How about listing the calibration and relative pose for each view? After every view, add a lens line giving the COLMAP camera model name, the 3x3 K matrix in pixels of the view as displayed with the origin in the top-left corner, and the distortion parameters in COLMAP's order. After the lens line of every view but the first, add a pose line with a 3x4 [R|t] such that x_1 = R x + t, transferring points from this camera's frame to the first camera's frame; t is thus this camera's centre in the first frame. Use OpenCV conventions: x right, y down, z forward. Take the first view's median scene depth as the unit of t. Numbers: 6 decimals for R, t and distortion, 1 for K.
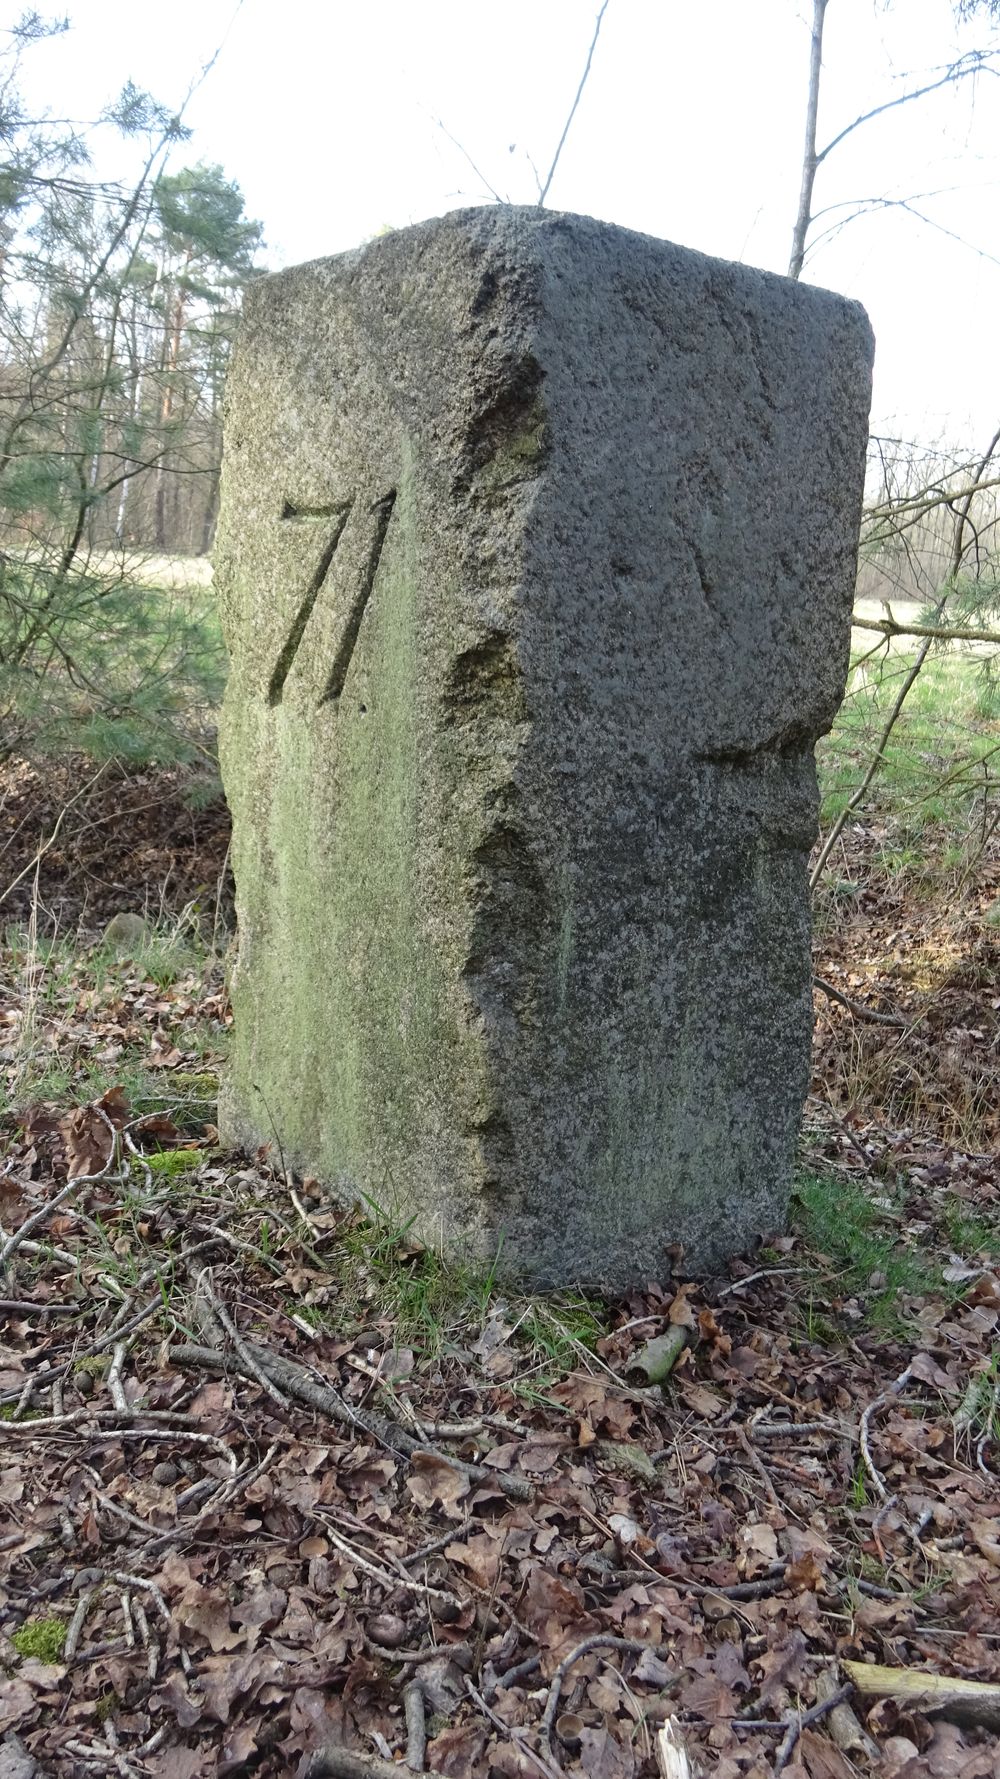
lens RADIAL K [[1313.5, 0, 499.8], [0, 1313.5, 899.3], [0, 0, 1]] dist [-0.005198, -0.002488]
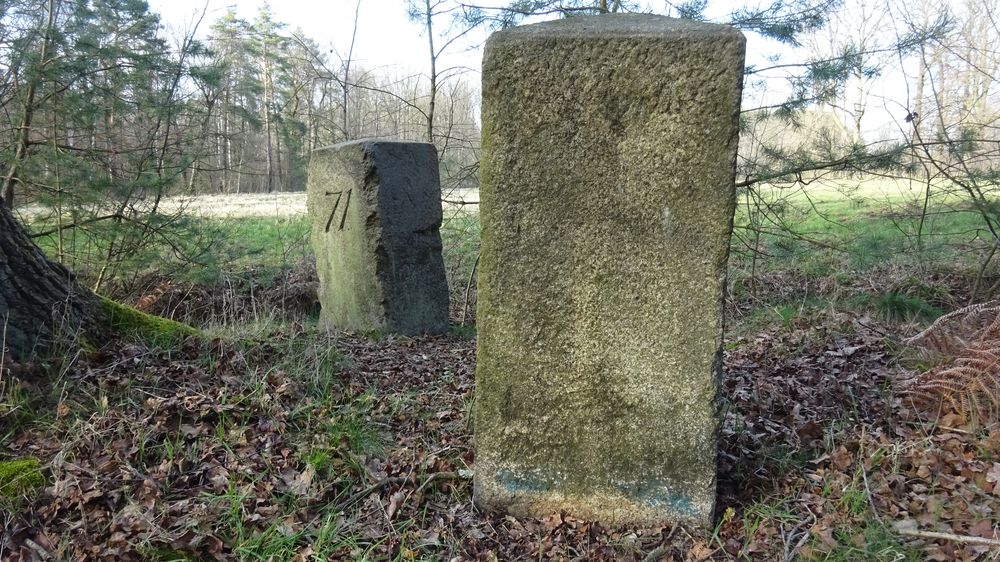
lens RADIAL K [[738.3, 0, 500.9], [0, 738.3, 281.2], [0, 0, 1]] dist [-0.005198, -0.002488]
pose [[0.965752, -0.128792, 0.225248, -0.209924], [0.152569, 0.984049, -0.091484, 0.424210], [-0.209873, 0.122717, 0.969997, -1.979458]]
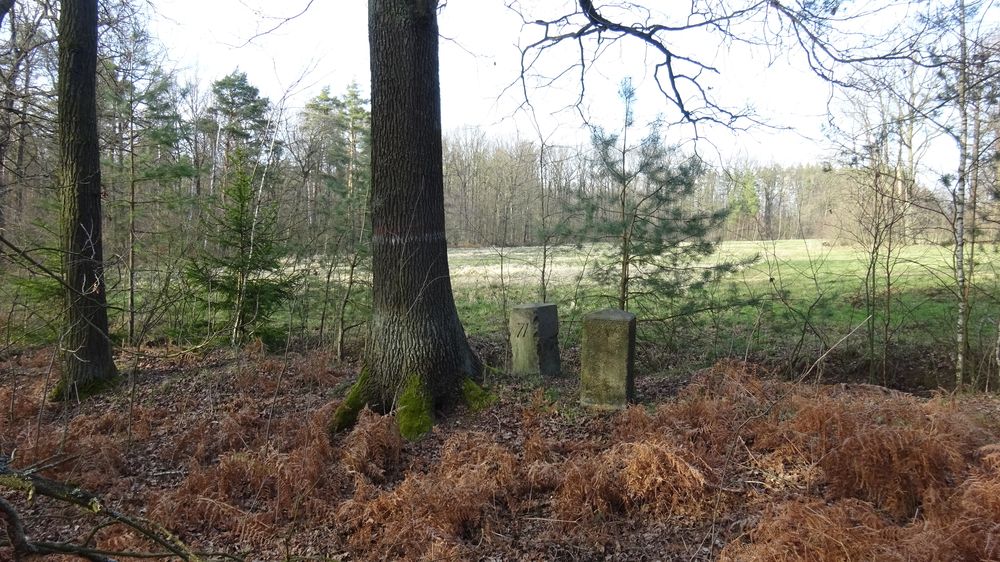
lens RADIAL K [[738.3, 0, 504.1], [0, 738.3, 281.0], [0, 0, 1]] dist [-0.005198, -0.002488]
pose [[0.982356, -0.101666, 0.156972, -1.600392], [0.128695, 0.976485, -0.172957, 0.642045], [-0.135697, 0.190107, 0.972340, -7.186138]]
